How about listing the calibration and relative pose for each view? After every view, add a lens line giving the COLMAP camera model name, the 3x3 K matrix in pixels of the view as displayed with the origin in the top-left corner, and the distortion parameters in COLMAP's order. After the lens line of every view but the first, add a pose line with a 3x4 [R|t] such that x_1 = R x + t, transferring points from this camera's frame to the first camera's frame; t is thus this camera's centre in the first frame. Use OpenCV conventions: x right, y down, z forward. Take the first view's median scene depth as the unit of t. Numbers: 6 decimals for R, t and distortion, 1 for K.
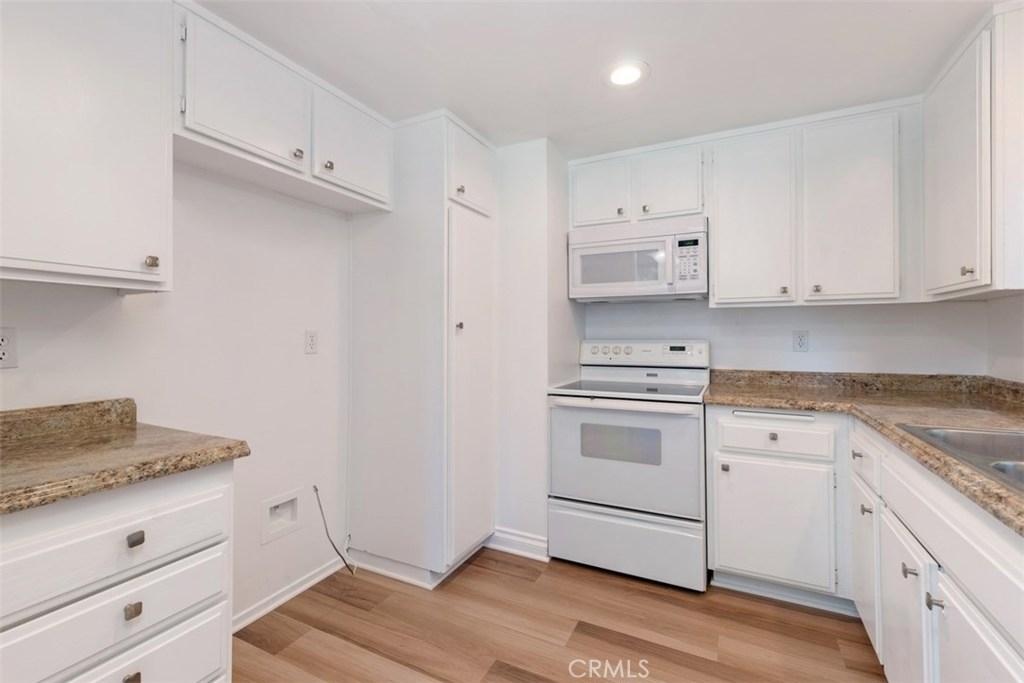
lens RADIAL K [[457.4, 0, 491.4], [0, 457.4, 341.7], [0, 0, 1]] dist [0.002317, -0.000019]
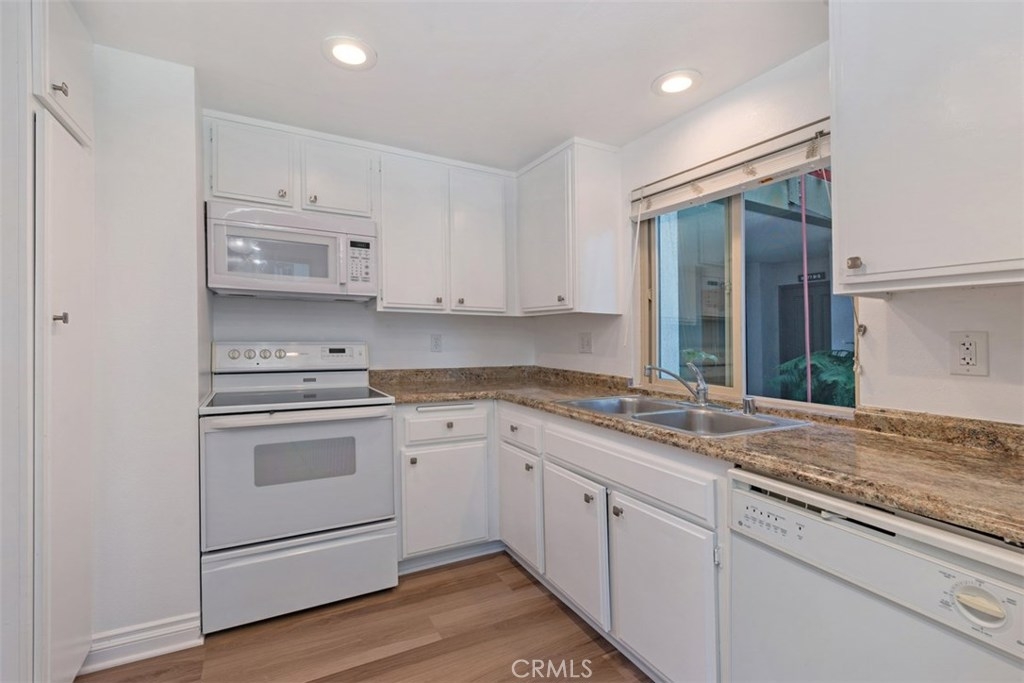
lens RADIAL K [[460.5, 0, 513.3], [0, 460.5, 337.5], [0, 0, 1]] dist [0.000946, -0.000043]
pose [[0.550424, 0.008112, 0.834846, -0.235641], [-0.001060, 0.999959, -0.009018, -0.005328], [-0.834885, 0.004079, 0.550410, 0.180807]]
